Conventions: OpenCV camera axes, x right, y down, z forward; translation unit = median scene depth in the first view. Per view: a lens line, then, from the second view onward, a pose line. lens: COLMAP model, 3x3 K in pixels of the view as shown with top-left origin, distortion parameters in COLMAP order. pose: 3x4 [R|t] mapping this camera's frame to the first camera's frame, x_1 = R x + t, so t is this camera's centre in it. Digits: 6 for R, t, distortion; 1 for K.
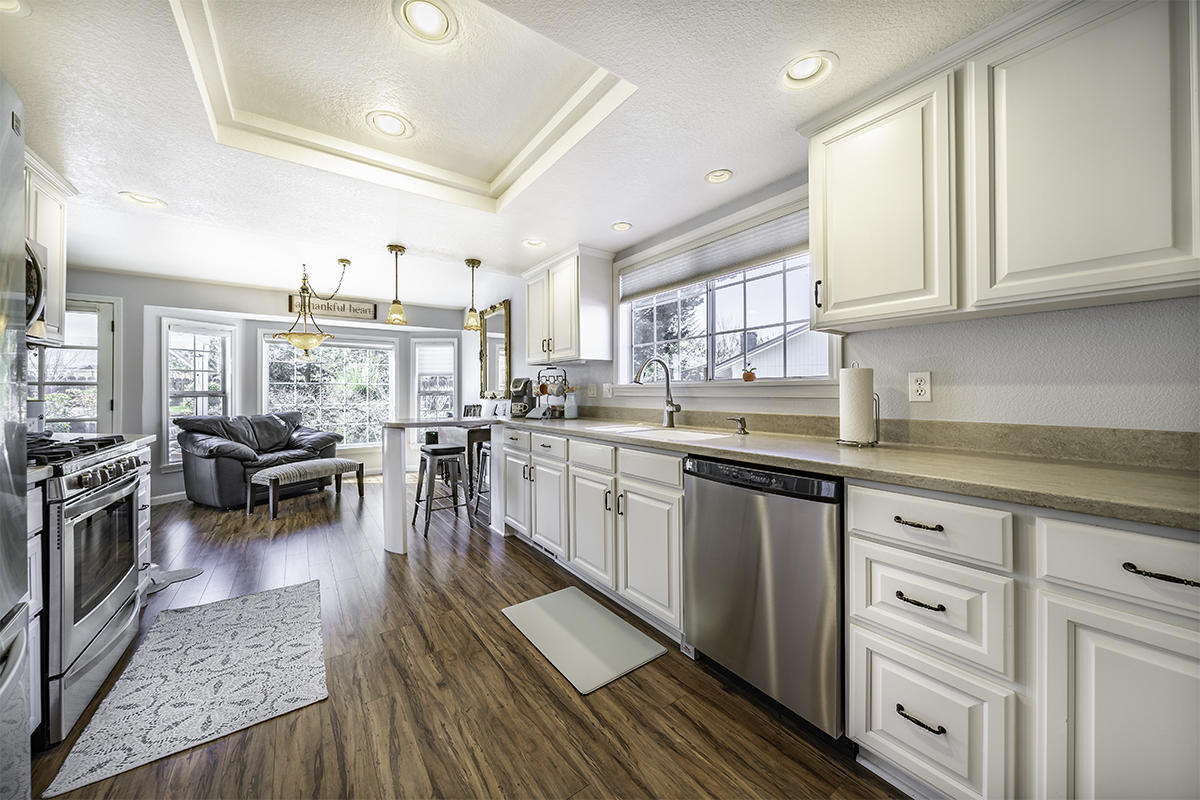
lens RADIAL K [[413.2, 0, 595.7], [0, 413.2, 393.7], [0, 0, 1]] dist [-0.000499, 0.000128]
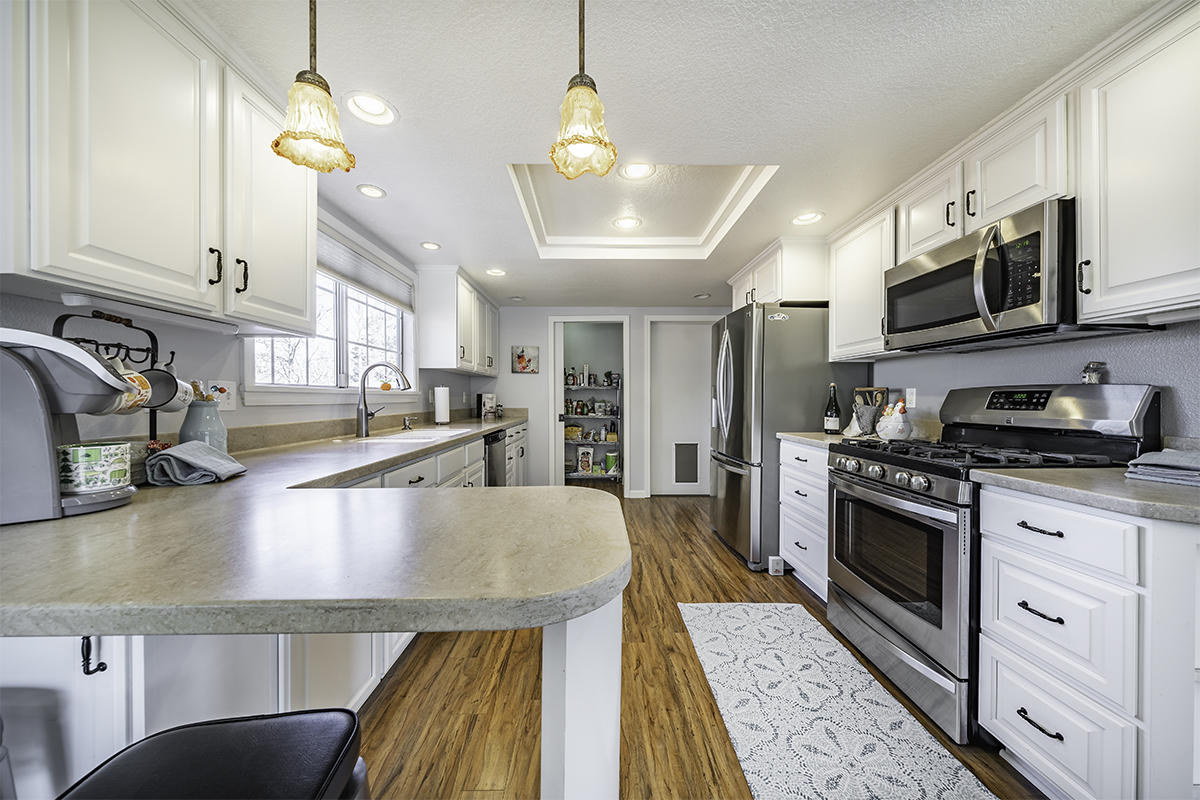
lens RADIAL K [[413.2, 0, 602.3], [0, 413.2, 401.2], [0, 0, 1]] dist [-0.000499, 0.000128]
pose [[-0.819754, 0.004020, 0.572701, -1.107990], [0.005665, 0.999983, 0.001089, 0.006329], [-0.572687, 0.004137, -0.819763, 2.049506]]
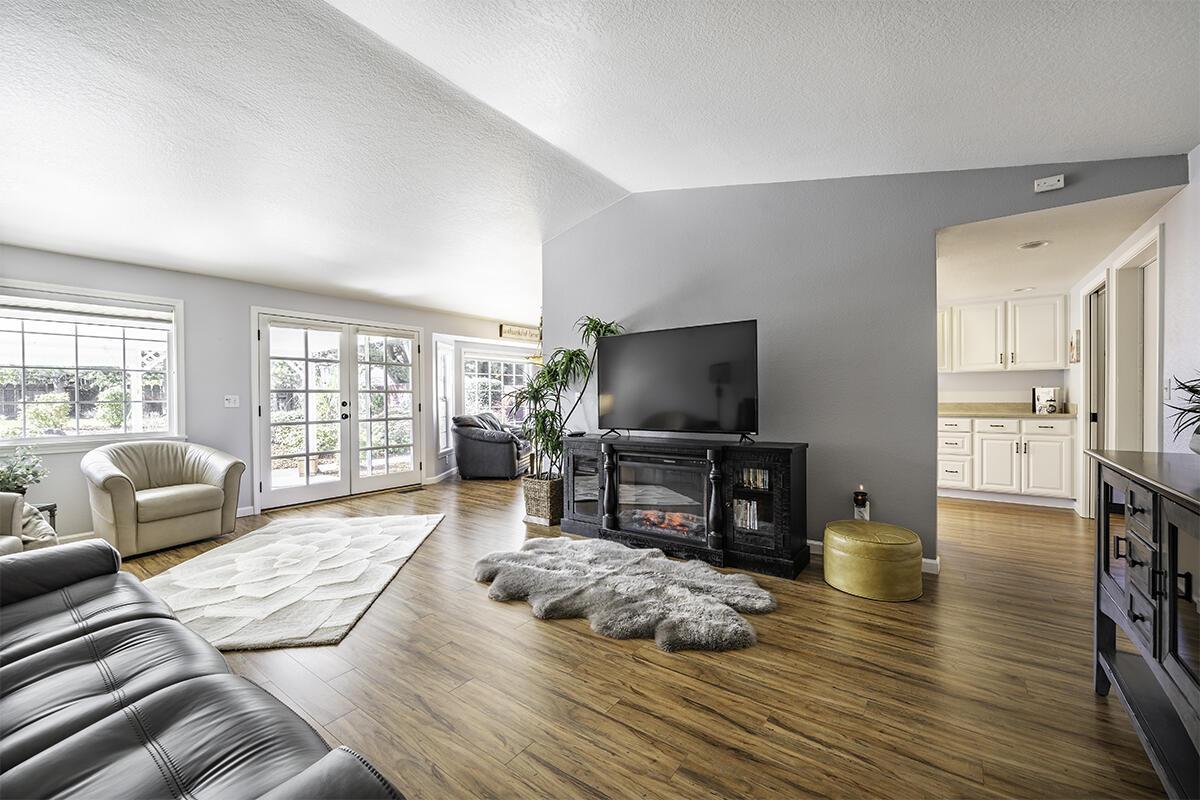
lens RADIAL K [[473.6, 0, 605.8], [0, 473.6, 401.1], [0, 0, 1]] dist [-0.000271, 0.000019]
pose [[0.951907, -0.009053, 0.306254, -2.407668], [0.007455, 0.999952, 0.006386, 0.003448], [-0.306297, -0.003796, 0.951928, -1.498680]]
